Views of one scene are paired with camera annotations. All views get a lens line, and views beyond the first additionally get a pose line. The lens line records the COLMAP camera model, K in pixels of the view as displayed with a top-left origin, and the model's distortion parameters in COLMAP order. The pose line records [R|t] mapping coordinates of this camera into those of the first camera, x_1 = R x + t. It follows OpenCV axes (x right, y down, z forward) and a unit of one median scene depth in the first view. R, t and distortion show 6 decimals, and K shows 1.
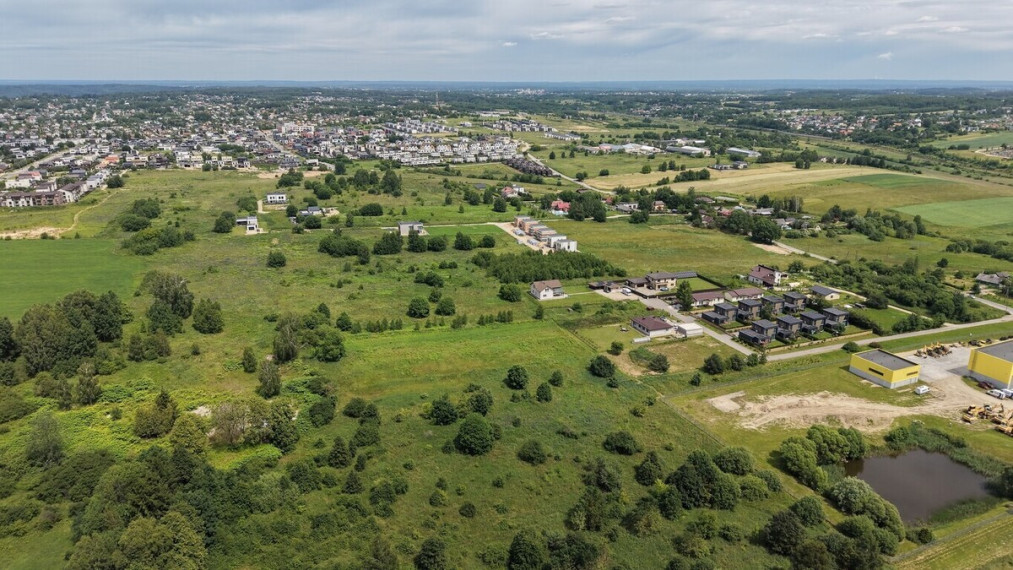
lens RADIAL K [[671.7, 0, 506.5], [0, 671.7, 285.0], [0, 0, 1]] dist [0.063203, -0.080019]
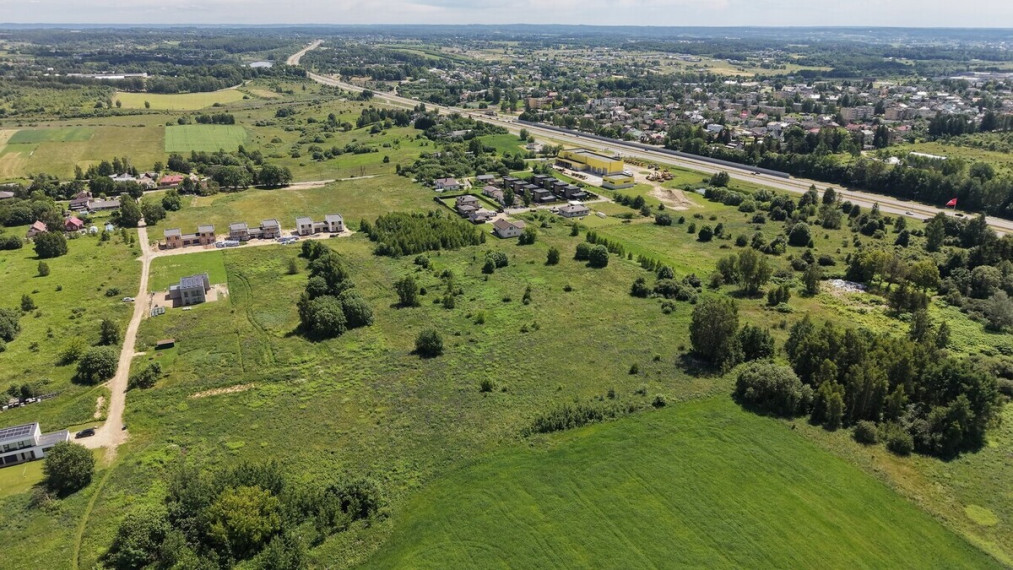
lens RADIAL K [[673.5, 0, 506.5], [0, 673.5, 285.0], [0, 0, 1]] dist [0.038317, -0.046878]
pose [[-0.085810, -0.360757, 0.928704, -0.602325], [0.288148, 0.883320, 0.369752, -0.192799], [-0.953733, 0.299332, 0.028154, 0.622941]]
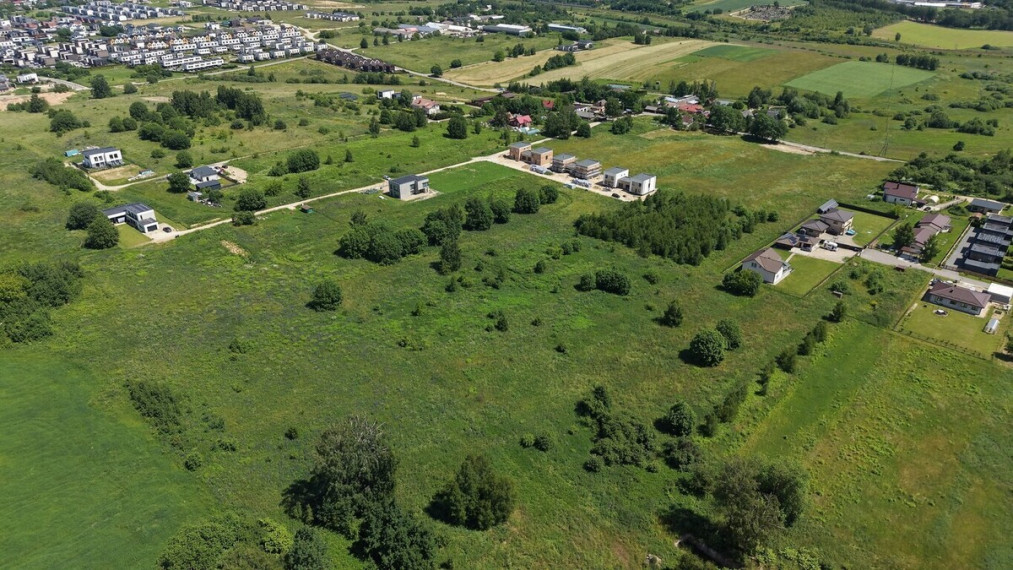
lens RADIAL K [[674.7, 0, 506.5], [0, 674.7, 285.0], [0, 0, 1]] dist [0.025248, -0.023995]
pose [[0.891190, -0.205912, 0.404205, -0.296829], [0.132458, 0.970331, 0.202269, -0.095819], [-0.433862, -0.126720, 0.892024, 0.297213]]
